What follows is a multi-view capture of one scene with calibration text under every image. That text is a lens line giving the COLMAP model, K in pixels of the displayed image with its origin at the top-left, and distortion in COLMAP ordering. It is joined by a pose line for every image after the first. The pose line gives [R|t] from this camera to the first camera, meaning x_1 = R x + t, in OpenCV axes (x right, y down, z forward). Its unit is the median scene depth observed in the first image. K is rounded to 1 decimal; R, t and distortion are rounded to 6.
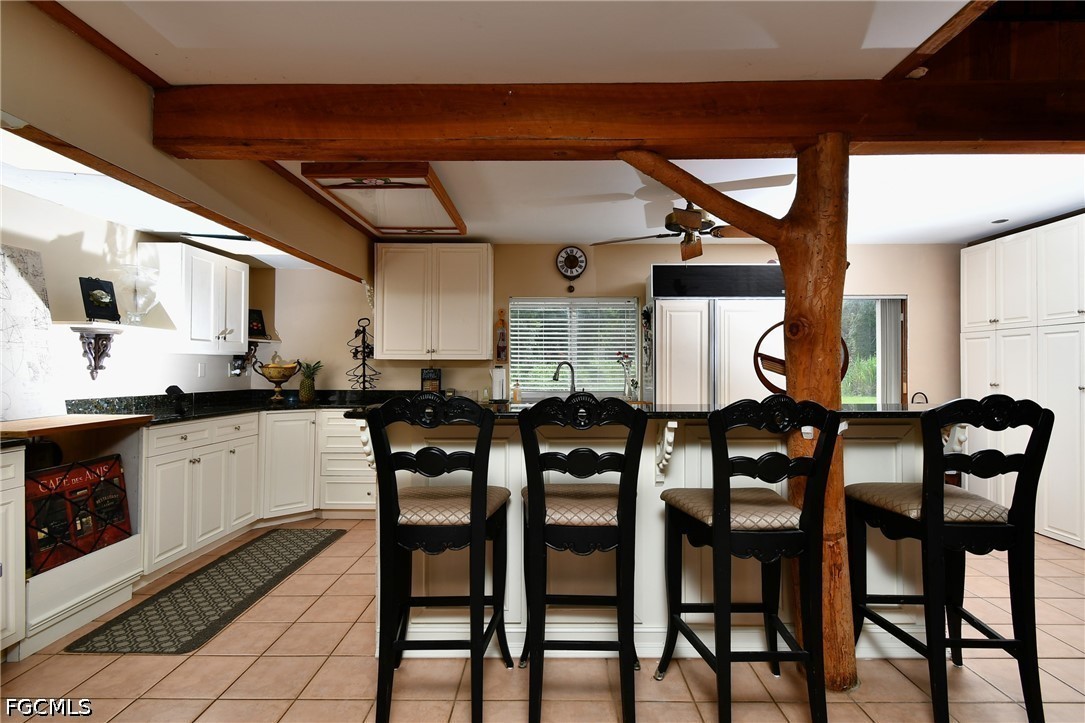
lens RADIAL K [[515.2, 0, 550.8], [0, 515.2, 359.6], [0, 0, 1]] dist [-0.003714, -0.001393]
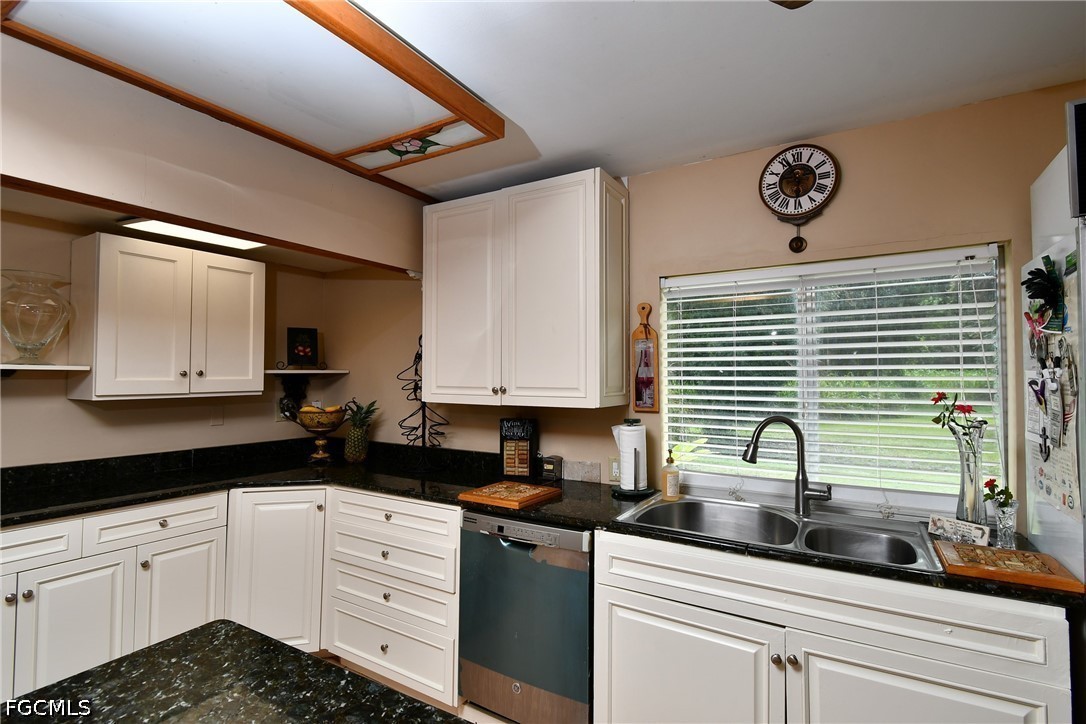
lens RADIAL K [[515.7, 0, 552.6], [0, 515.7, 360.9], [0, 0, 1]] dist [-0.003714, -0.001393]
pose [[0.868123, -0.017124, -0.496054, 0.082894], [0.008346, 0.999767, -0.019906, -0.037156], [0.496279, 0.013141, 0.868064, 0.597770]]
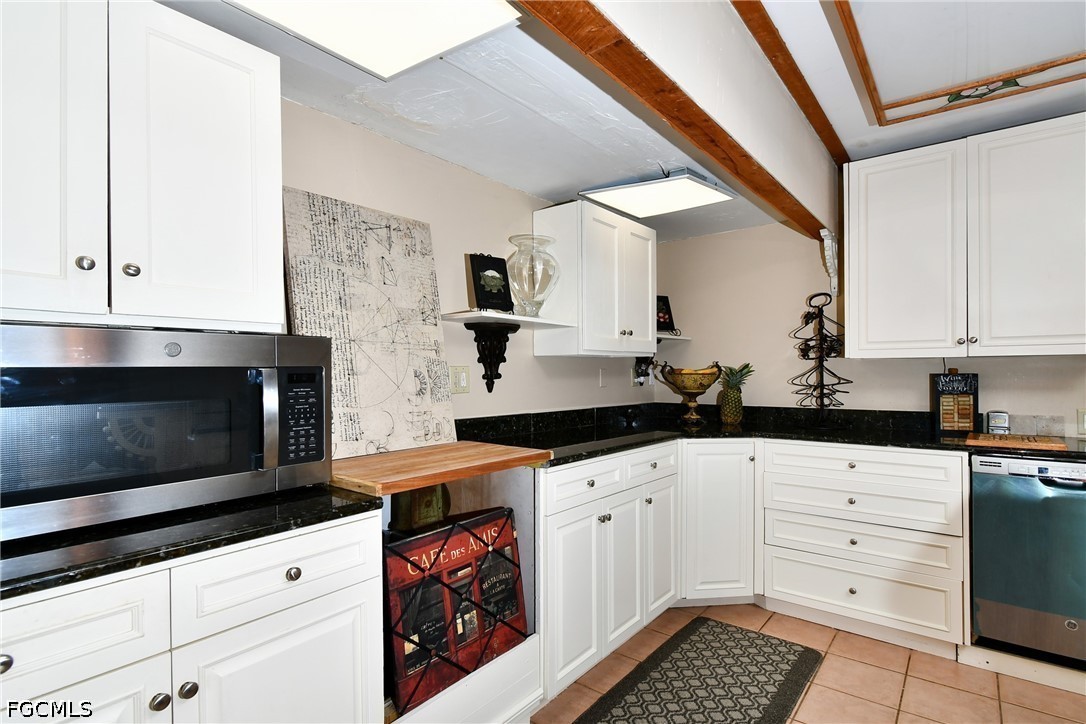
lens RADIAL K [[515.7, 0, 553.5], [0, 515.7, 365.3], [0, 0, 1]] dist [-0.003714, -0.001393]
pose [[0.786790, -0.016038, -0.617013, -0.255955], [0.017676, 0.999838, -0.003449, 0.002877], [0.616968, -0.008193, 0.786945, 0.339851]]
